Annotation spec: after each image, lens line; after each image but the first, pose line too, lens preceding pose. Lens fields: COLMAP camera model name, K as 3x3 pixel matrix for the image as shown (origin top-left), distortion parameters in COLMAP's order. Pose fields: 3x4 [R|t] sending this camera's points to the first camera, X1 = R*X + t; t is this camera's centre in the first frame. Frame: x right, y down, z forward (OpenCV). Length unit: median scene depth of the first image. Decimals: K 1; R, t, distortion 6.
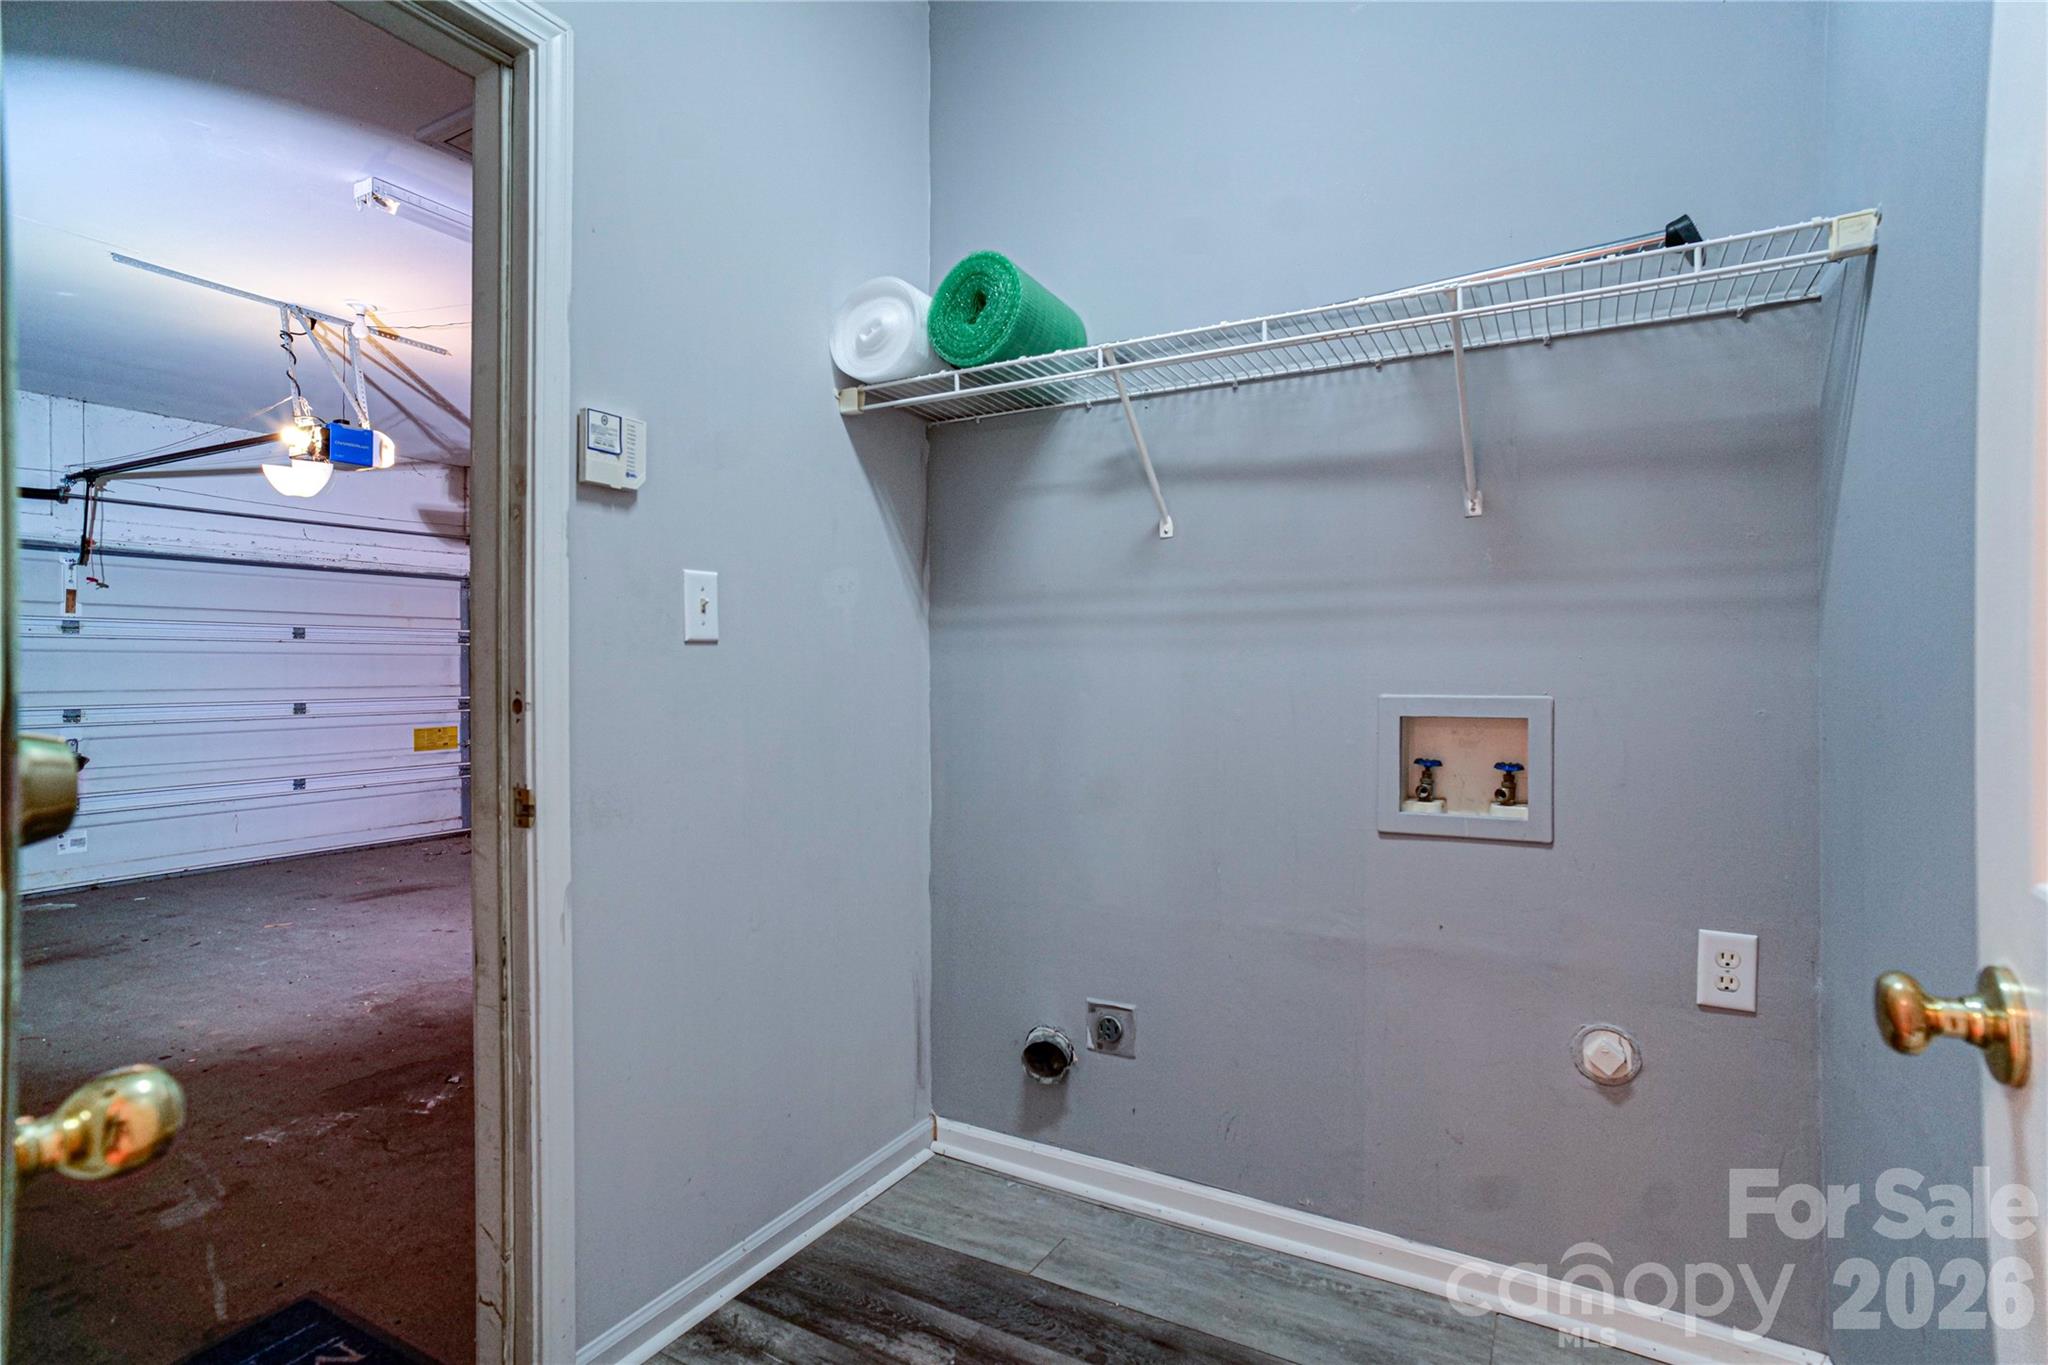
lens RADIAL K [[1025.7, 0, 1024.0], [0, 1025.7, 682.5], [0, 0, 1]] dist [-0.061555, 0.052668]
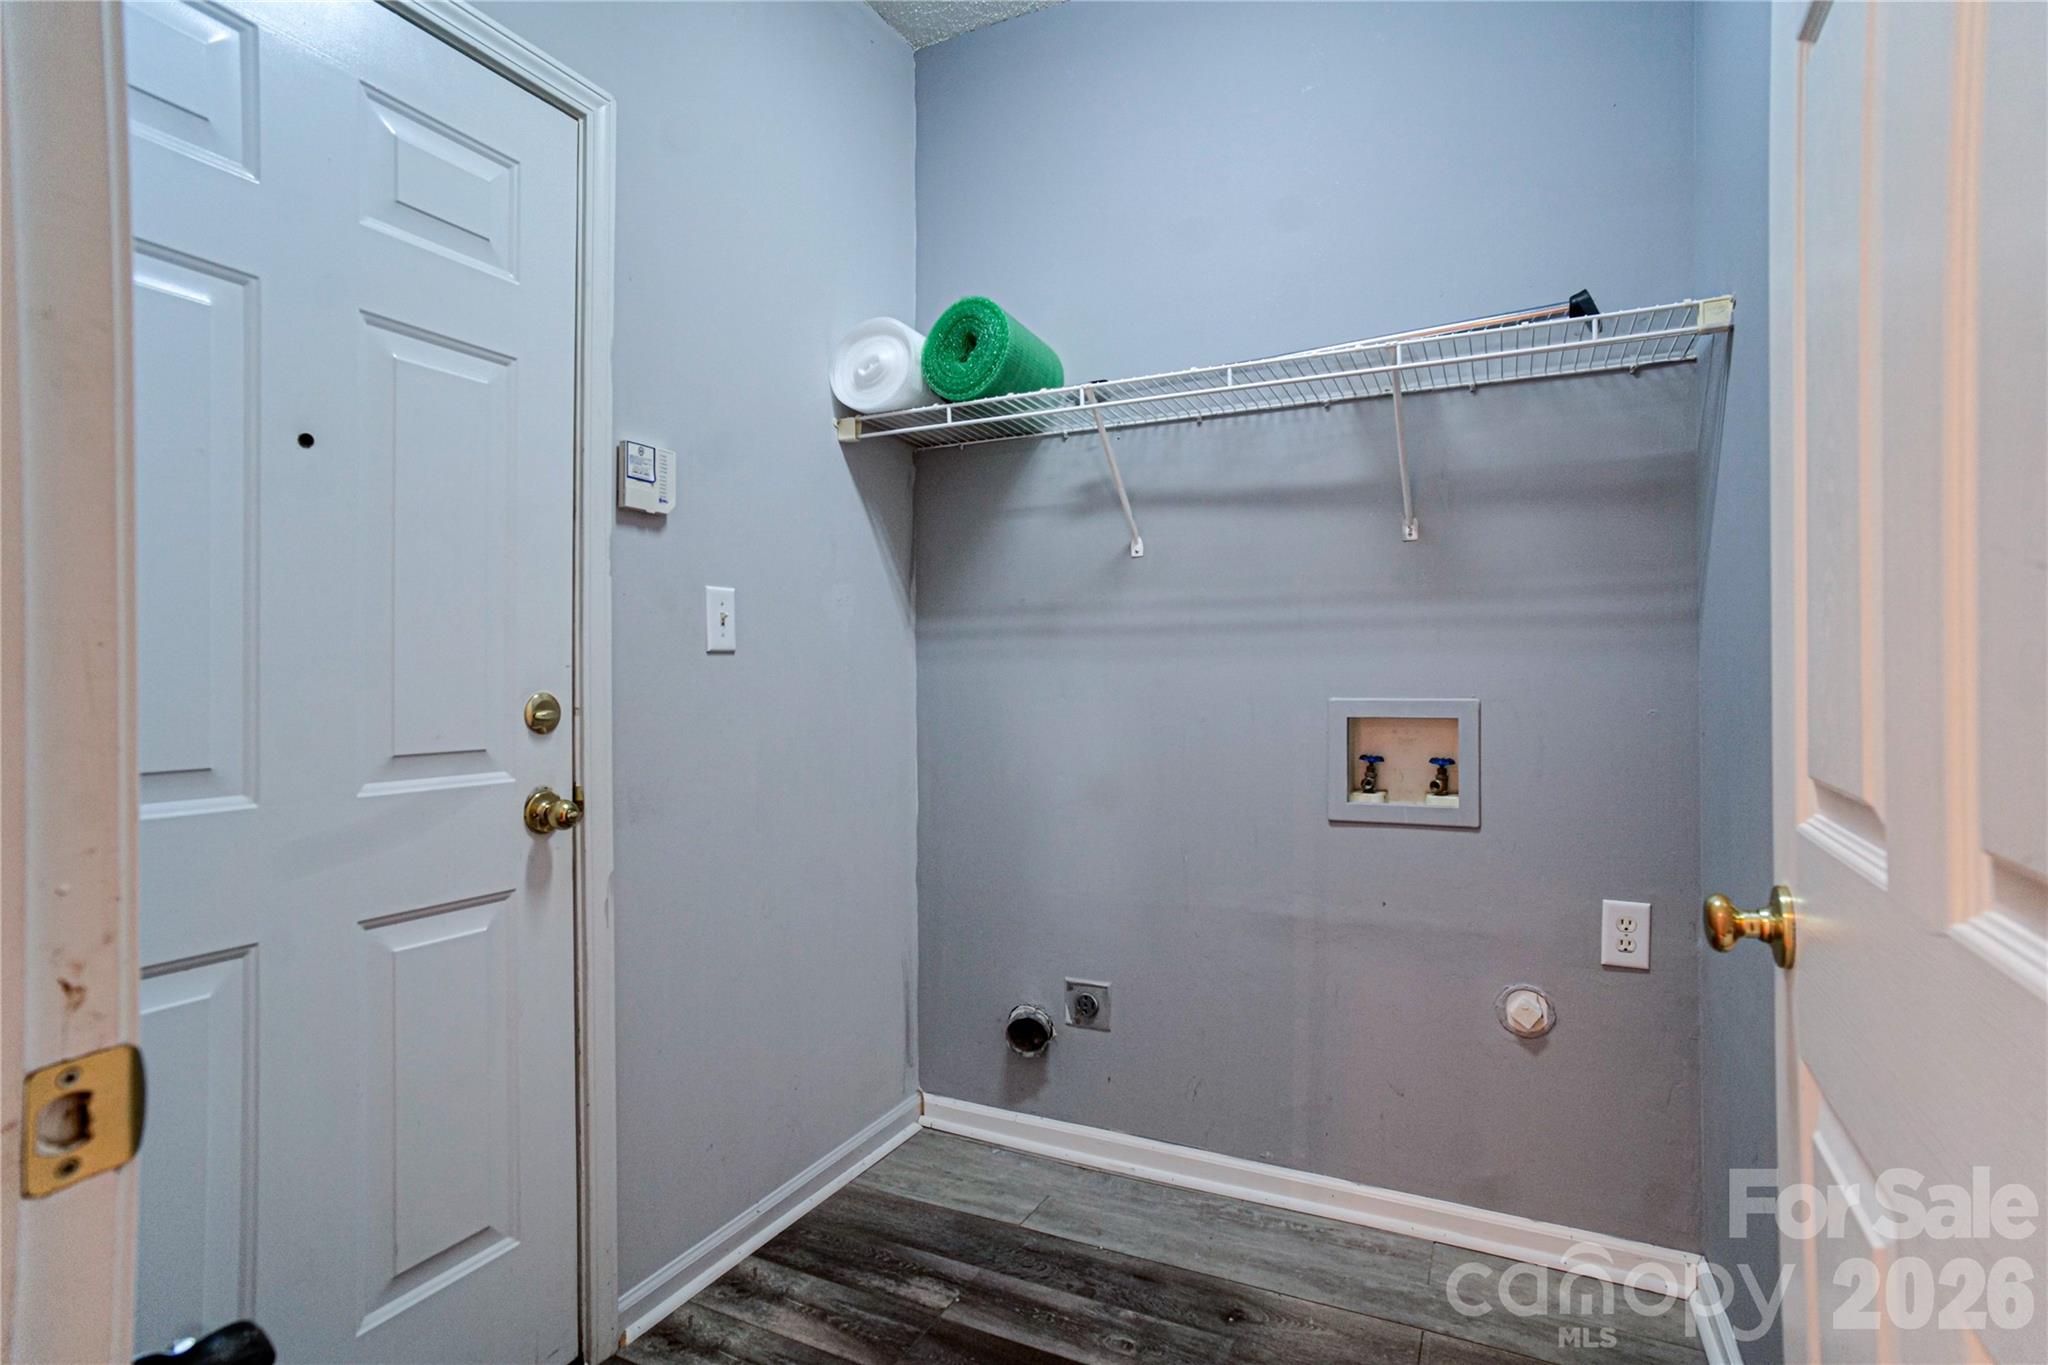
lens RADIAL K [[1025.7, 0, 1024.0], [0, 1025.7, 682.5], [0, 0, 1]] dist [-0.061555, 0.052668]
pose [[0.998256, -0.002706, 0.058970, -0.054521], [0.003069, 0.999977, -0.006059, 0.000428], [-0.058953, 0.006230, 0.998241, -0.106268]]
